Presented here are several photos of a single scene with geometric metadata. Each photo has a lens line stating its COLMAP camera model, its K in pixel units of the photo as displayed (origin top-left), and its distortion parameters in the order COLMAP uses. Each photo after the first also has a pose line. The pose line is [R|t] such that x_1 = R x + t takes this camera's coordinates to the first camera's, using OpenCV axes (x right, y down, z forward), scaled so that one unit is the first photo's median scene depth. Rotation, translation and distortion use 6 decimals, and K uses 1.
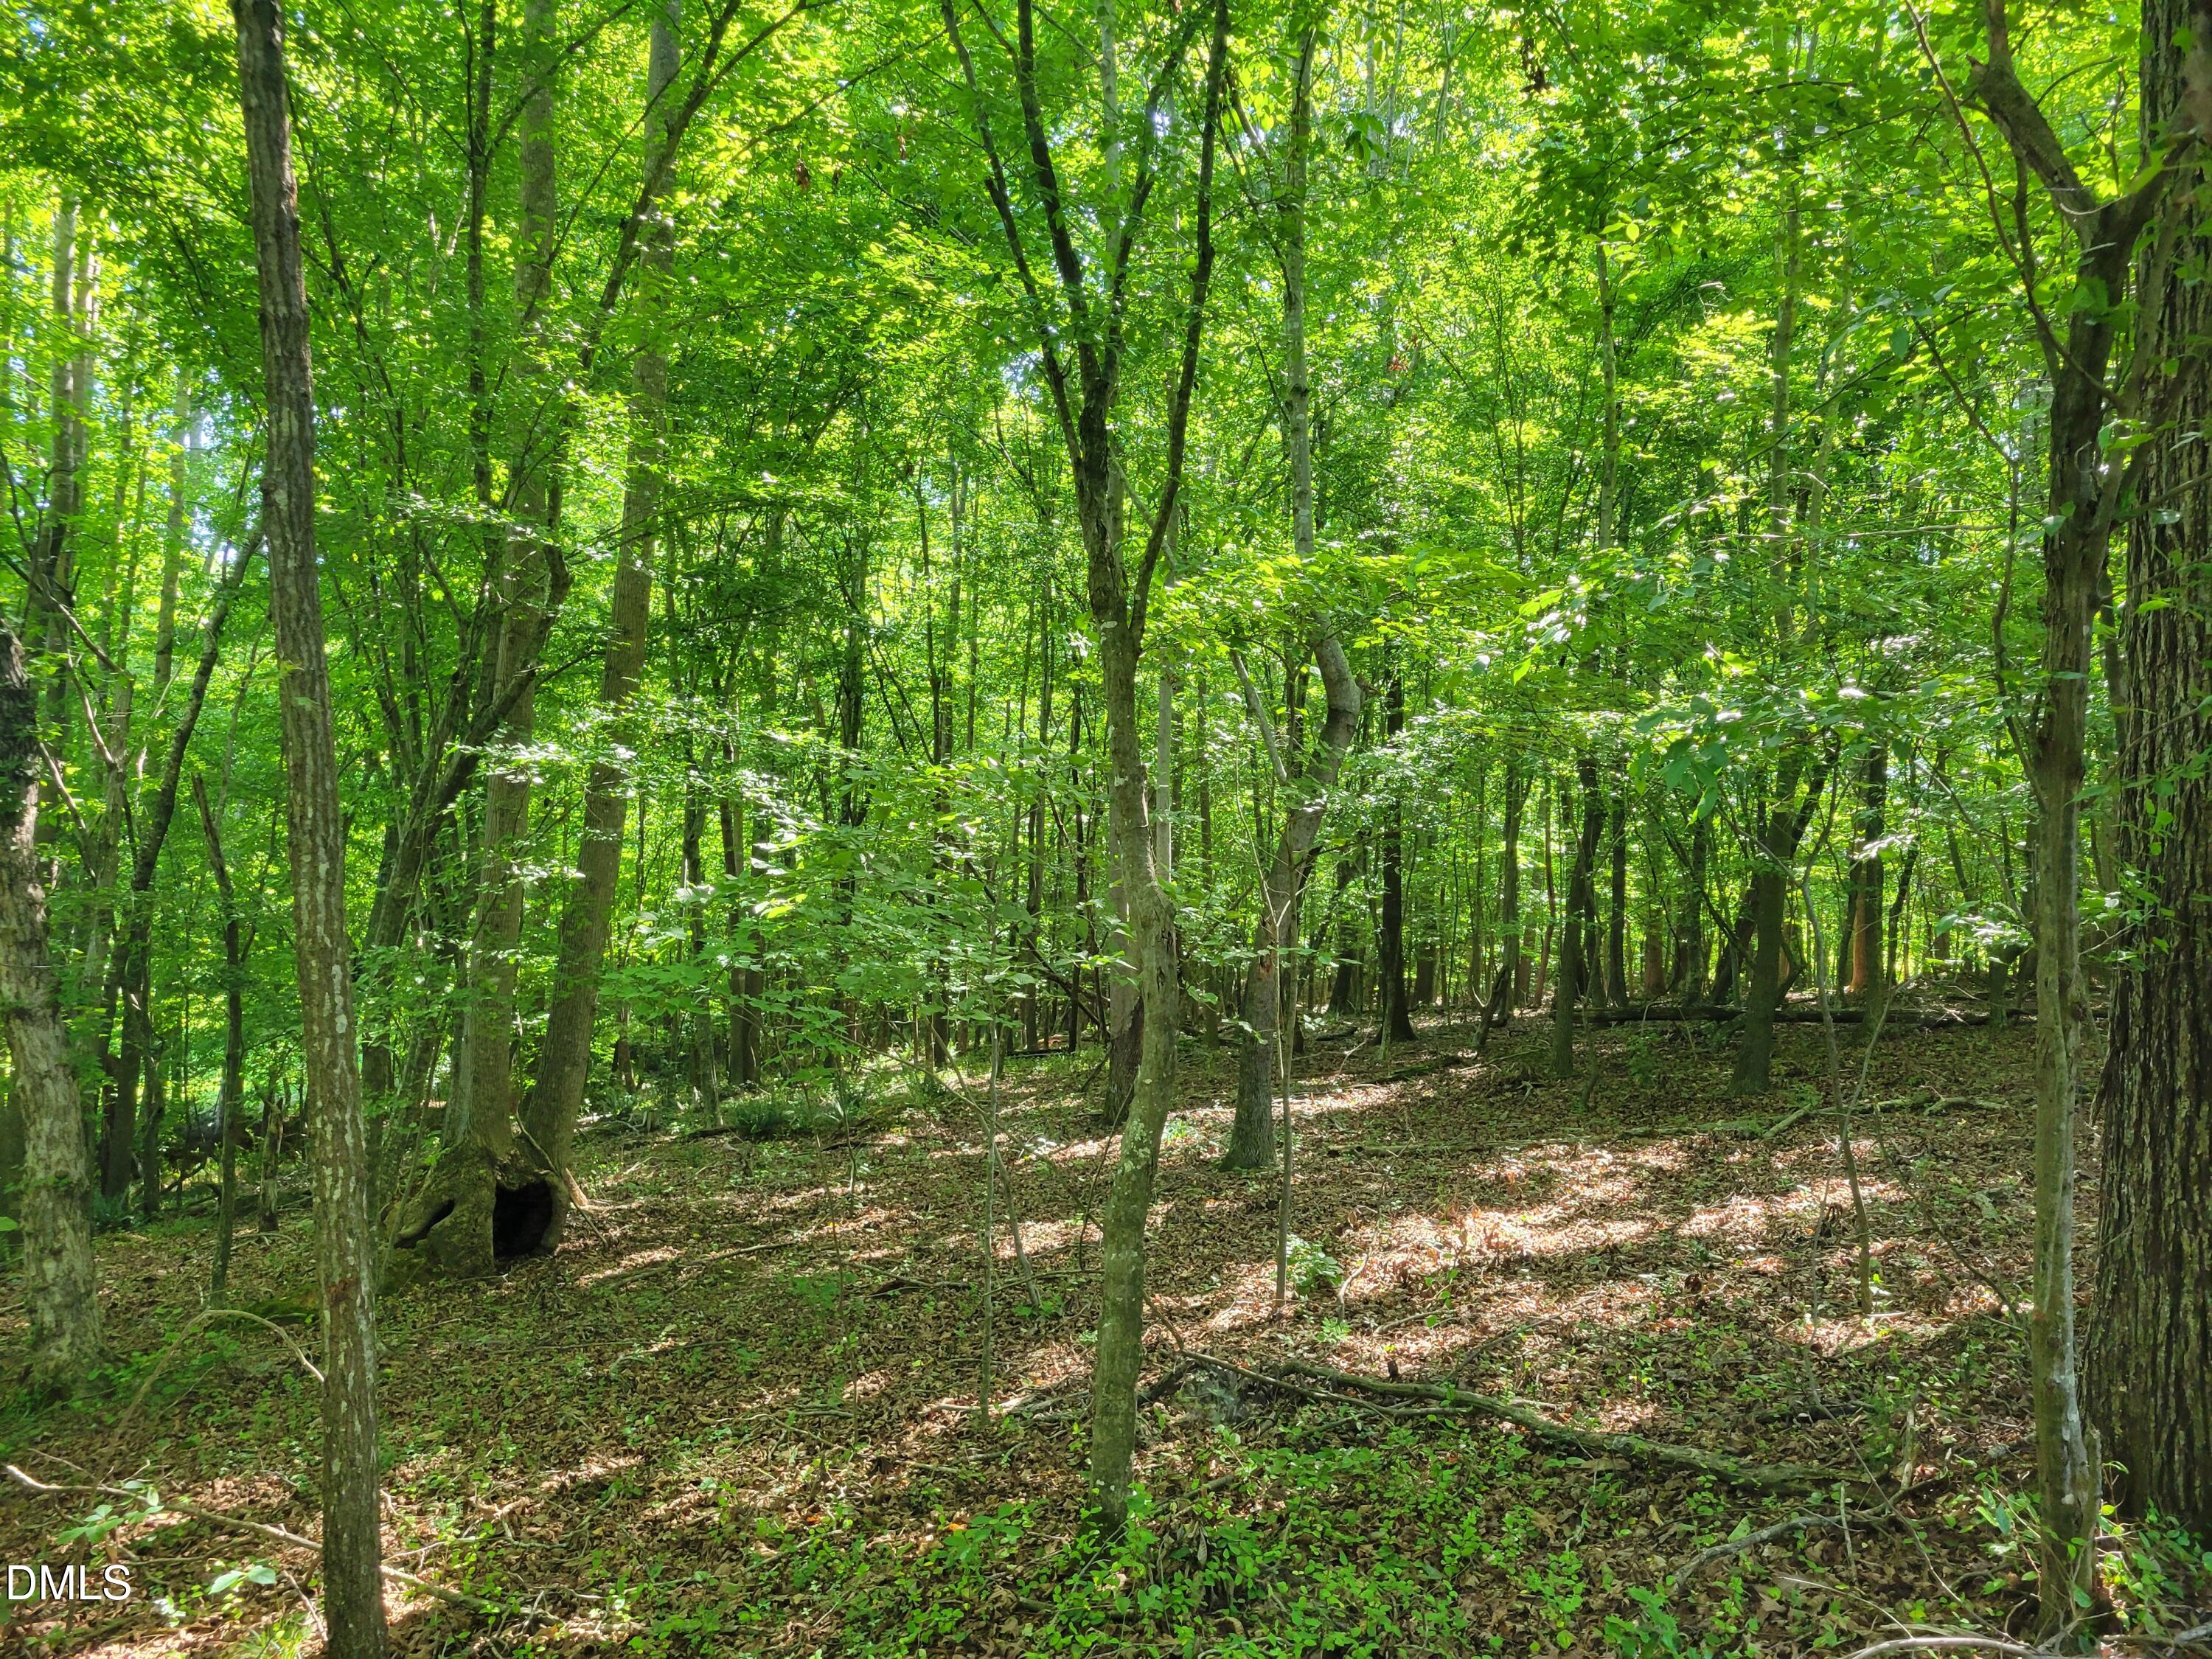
lens RADIAL K [[1751.2, 0, 1155.9], [0, 1751.2, 825.2], [0, 0, 1]] dist [0.040261, -0.018961]
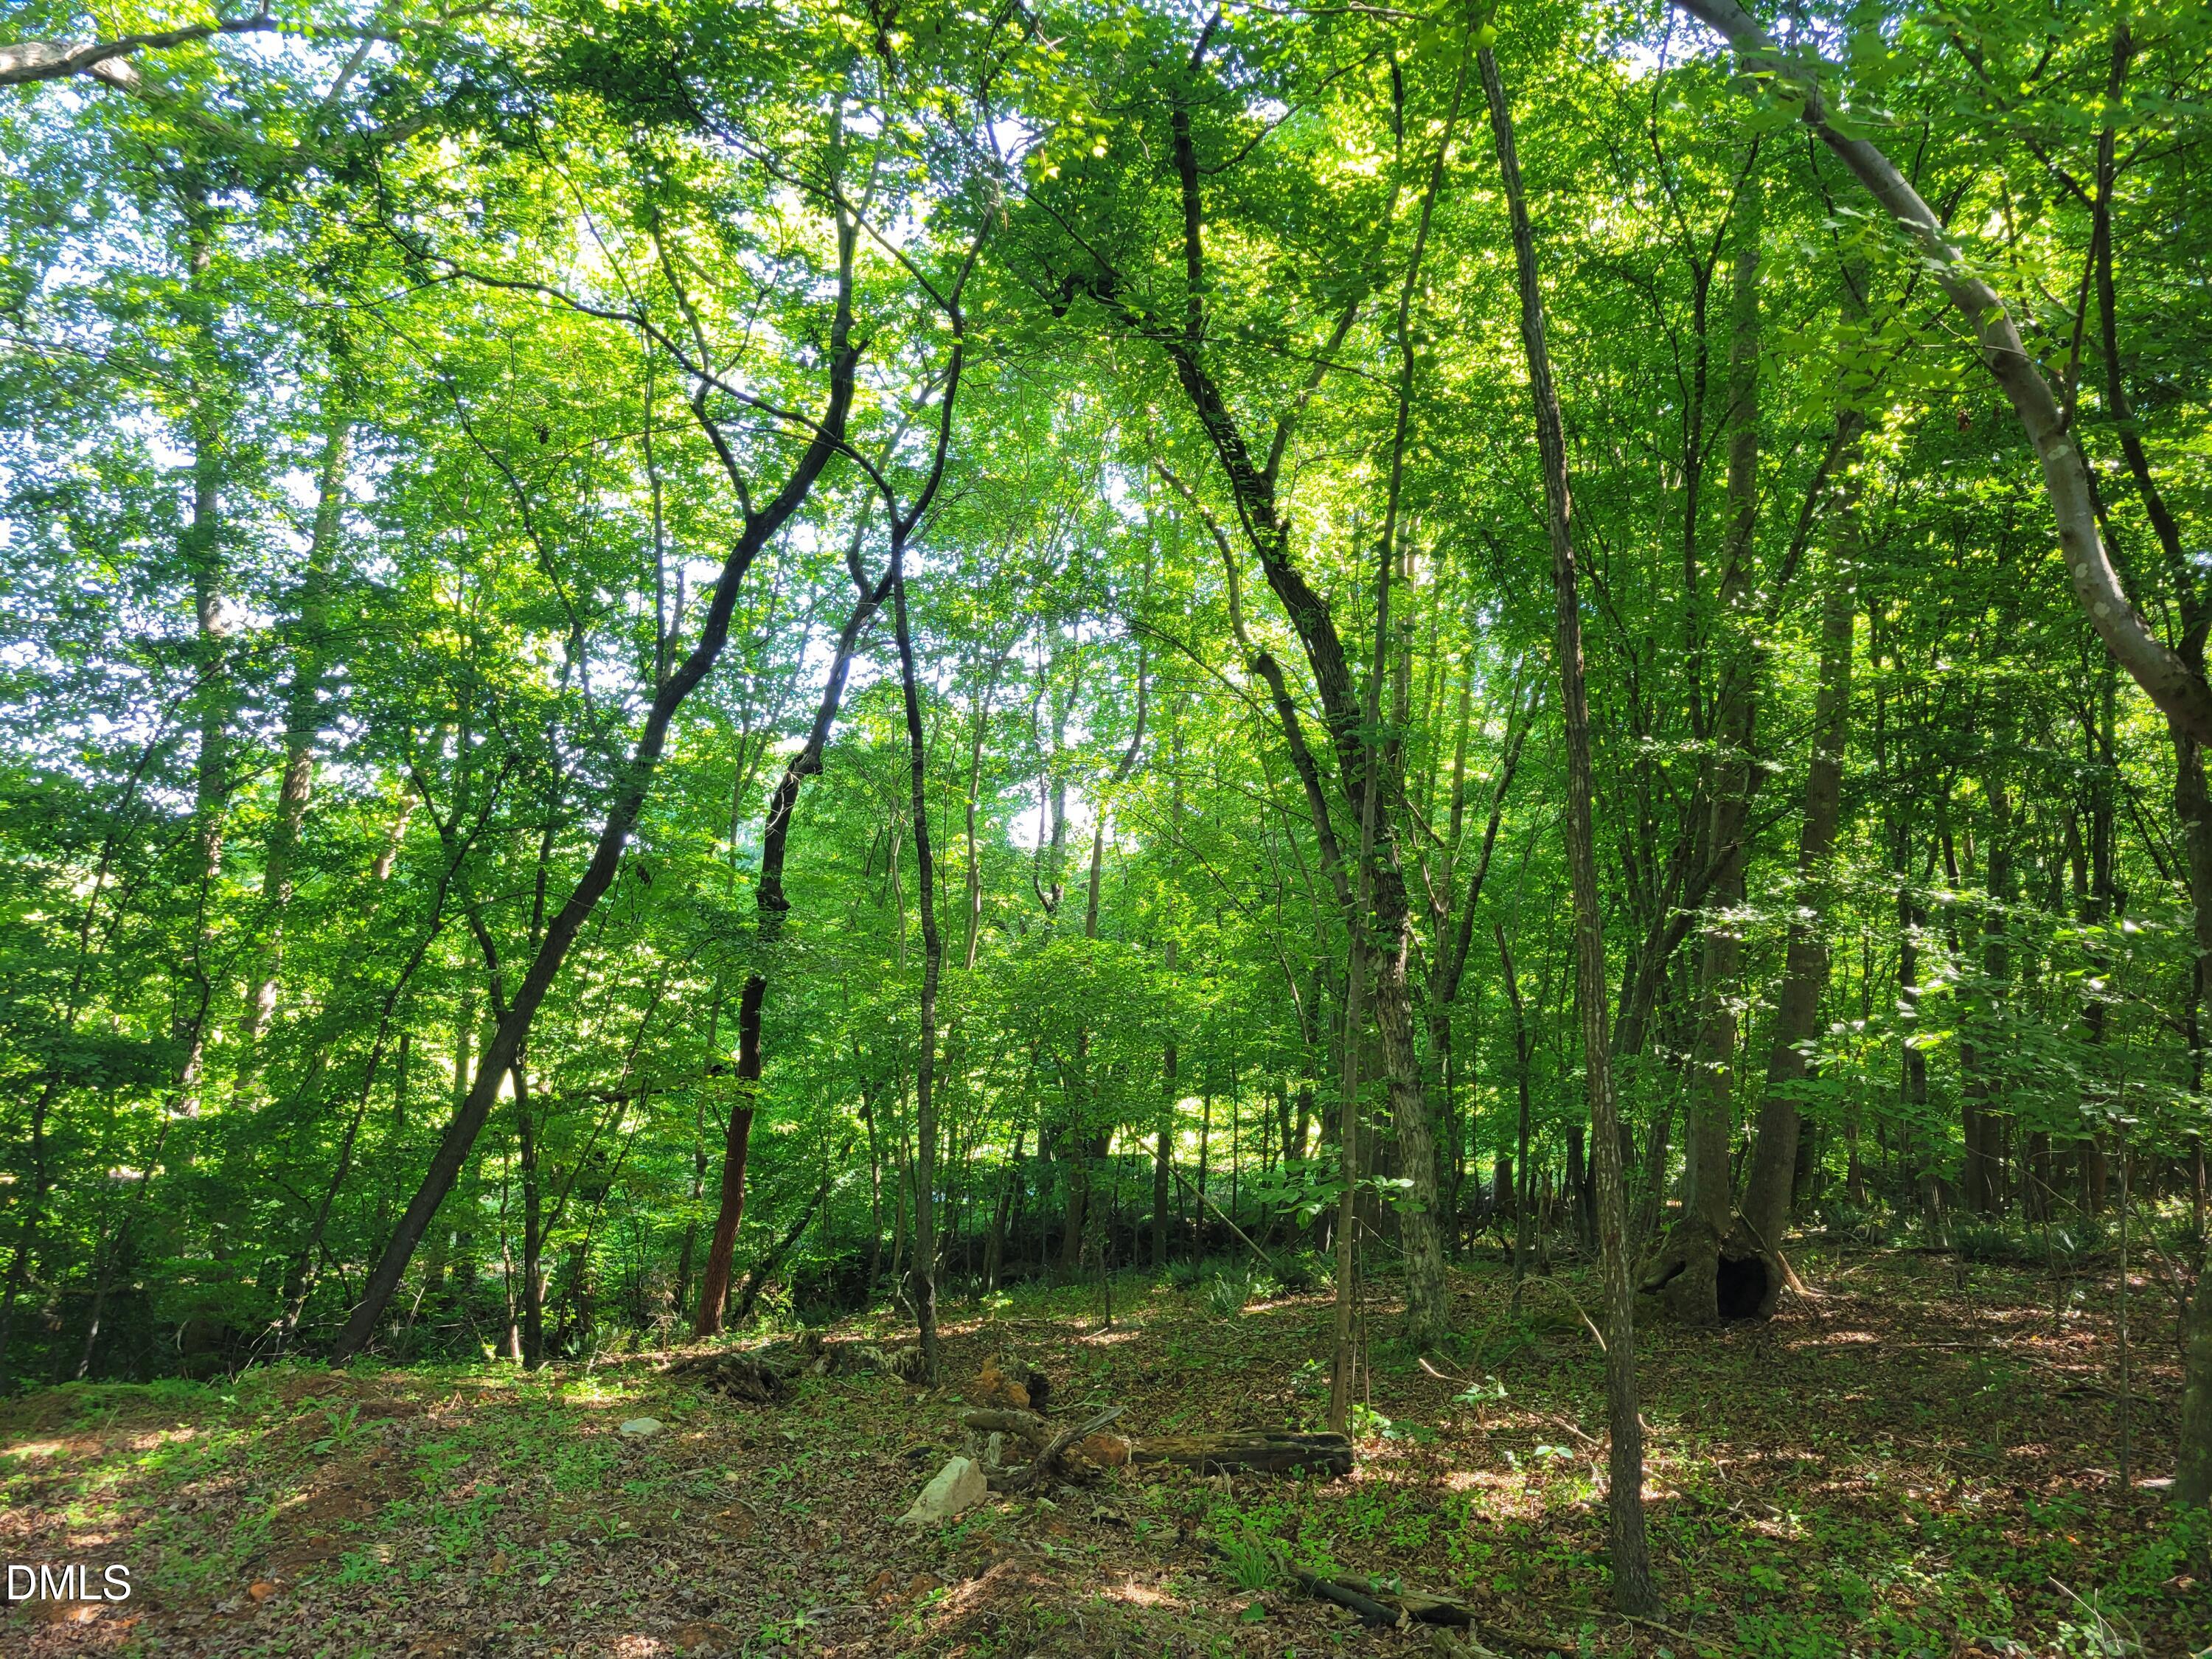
lens RADIAL K [[1785.4, 0, 1108.1], [0, 1785.4, 846.6], [0, 0, 1]] dist [0.069806, -0.066652]
pose [[0.769894, -0.026183, -0.637635, 0.092706], [-0.004441, 0.998914, -0.046381, -0.016910], [0.638157, 0.038540, 0.768941, -0.216325]]
